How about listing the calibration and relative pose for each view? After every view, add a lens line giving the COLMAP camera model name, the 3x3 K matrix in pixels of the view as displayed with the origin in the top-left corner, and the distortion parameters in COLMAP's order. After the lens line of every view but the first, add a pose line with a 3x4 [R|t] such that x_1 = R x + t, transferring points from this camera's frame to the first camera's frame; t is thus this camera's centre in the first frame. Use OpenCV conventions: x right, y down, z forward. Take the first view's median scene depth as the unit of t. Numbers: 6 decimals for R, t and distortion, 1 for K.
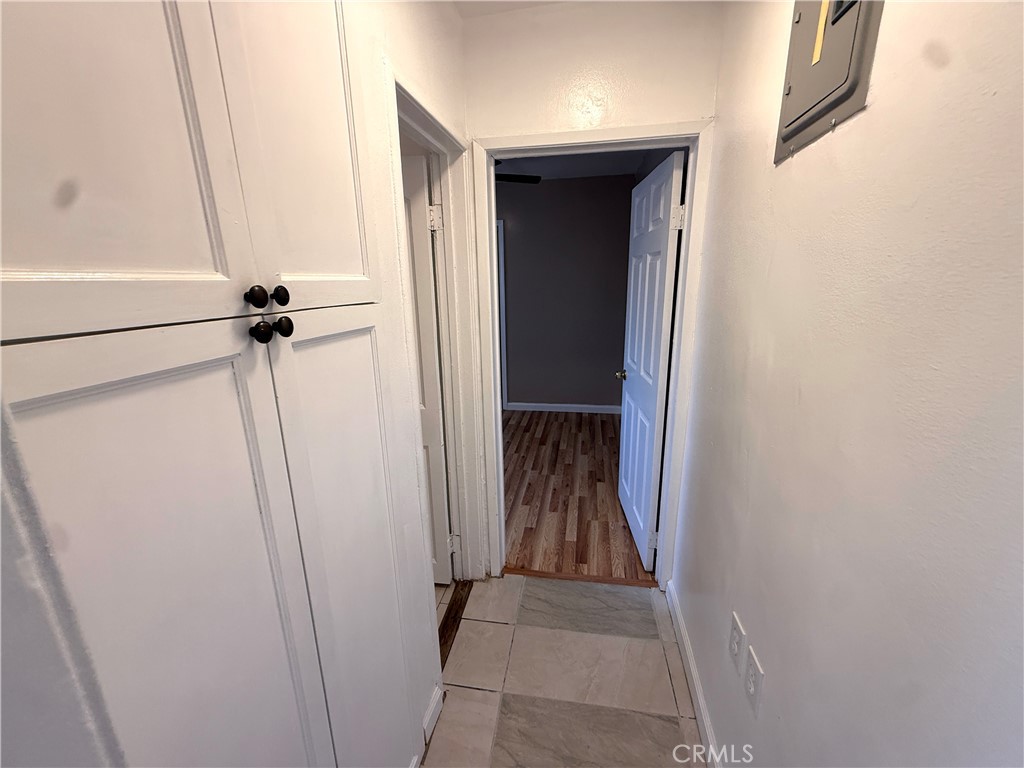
lens RADIAL K [[408.8, 0, 513.4], [0, 408.8, 379.1], [0, 0, 1]] dist [0.000955, 0.000072]
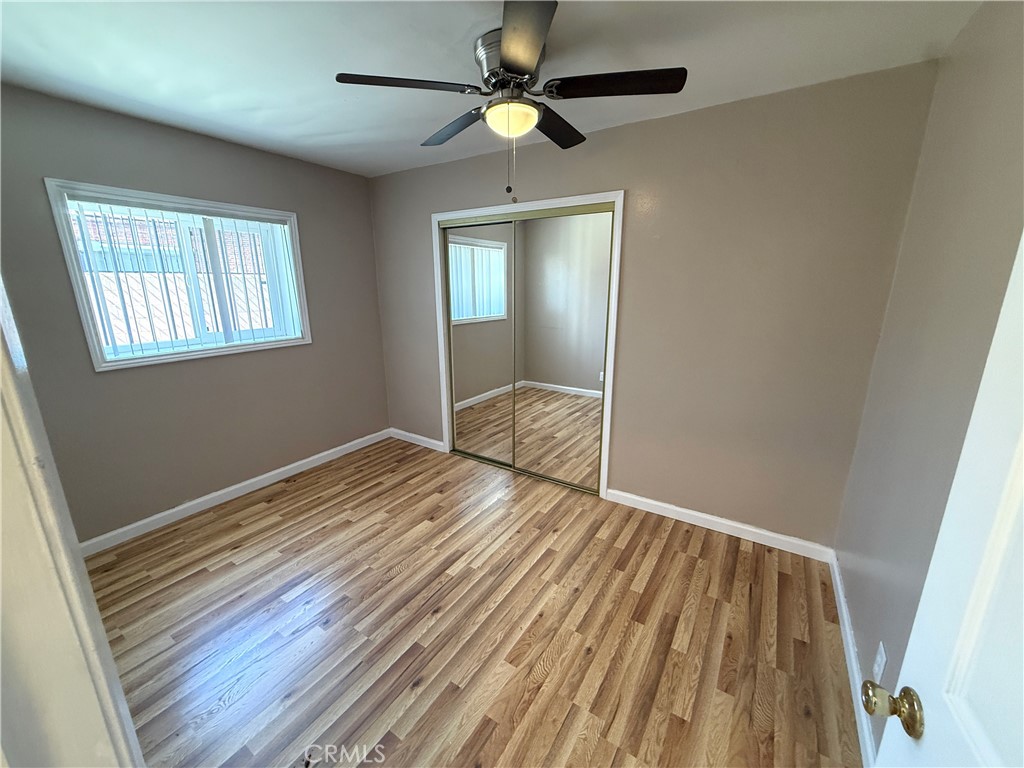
lens RADIAL K [[408.8, 0, 507.6], [0, 408.8, 380.7], [0, 0, 1]] dist [0.000955, 0.000072]
pose [[0.919486, 0.103784, -0.379175, 0.085225], [-0.105104, 0.994311, 0.017279, -0.132055], [0.378812, 0.023965, 0.925163, 0.470158]]
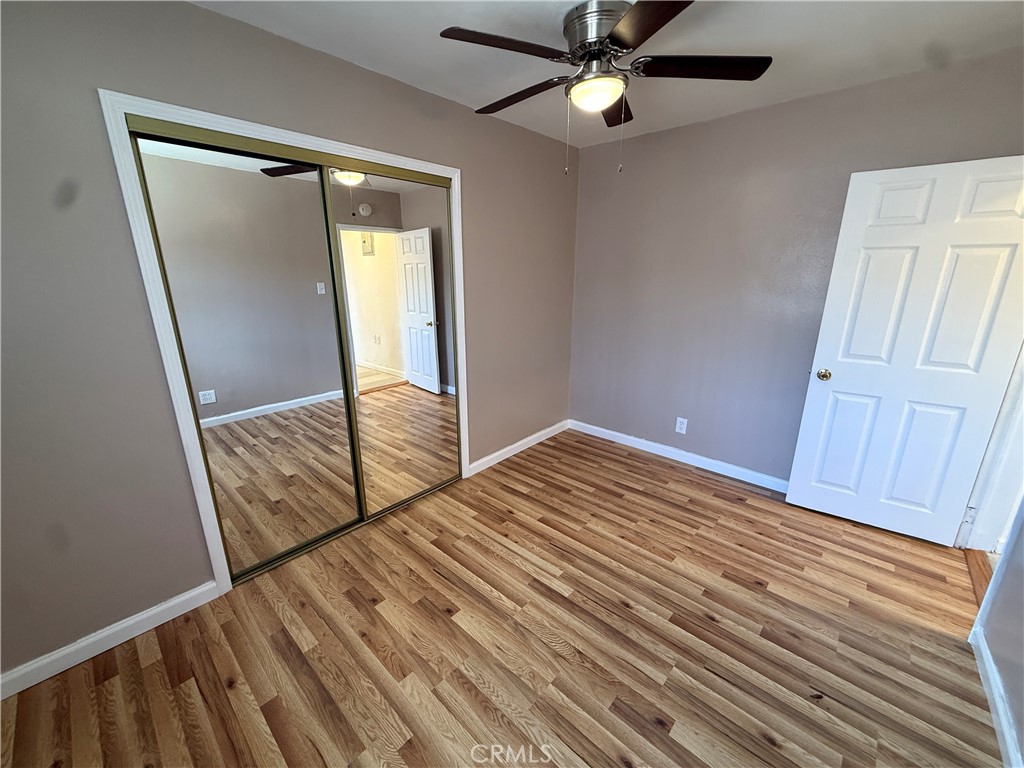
lens RADIAL K [[408.8, 0, 513.1], [0, 408.8, 364.8], [0, 0, 1]] dist [0.000955, 0.000072]
pose [[0.539636, -0.176957, 0.823091, -0.623869], [0.199133, 0.976748, 0.079436, -0.176560], [-0.818009, 0.121038, 0.562326, 0.731555]]
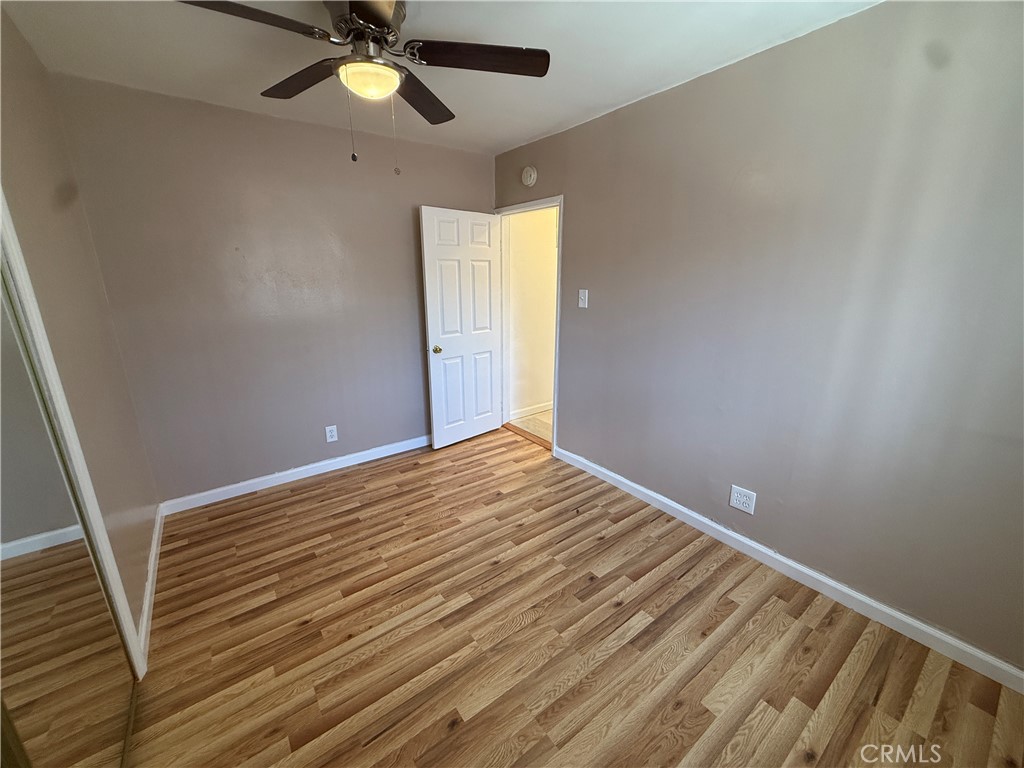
lens RADIAL K [[408.8, 0, 503.7], [0, 408.8, 385.5], [0, 0, 1]] dist [0.000955, 0.000072]
pose [[-0.718903, -0.169319, 0.674173, -0.542376], [0.182058, 0.890158, 0.417701, -0.289035], [-0.670845, 0.423025, -0.609111, 1.188306]]
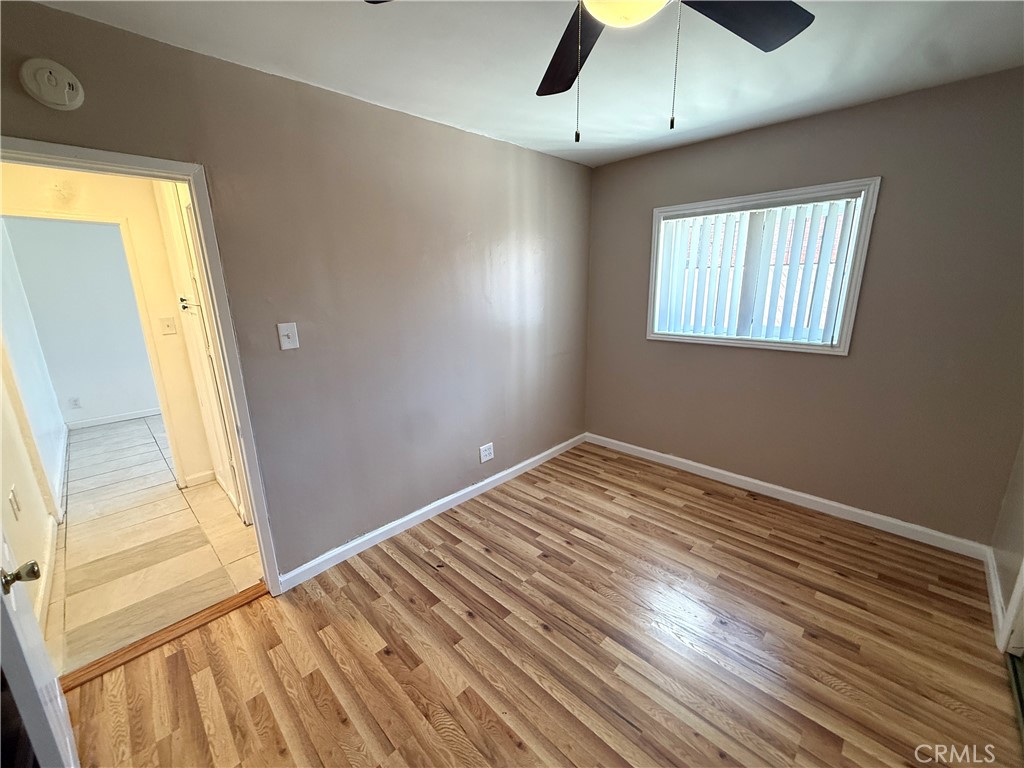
lens RADIAL K [[408.8, 0, 516.7], [0, 408.8, 384.8], [0, 0, 1]] dist [0.000955, 0.000072]
pose [[-0.560580, 0.230736, -0.795305, 0.184692], [-0.170961, 0.907461, 0.383779, -0.278769], [0.810261, 0.351105, -0.469258, 1.045886]]
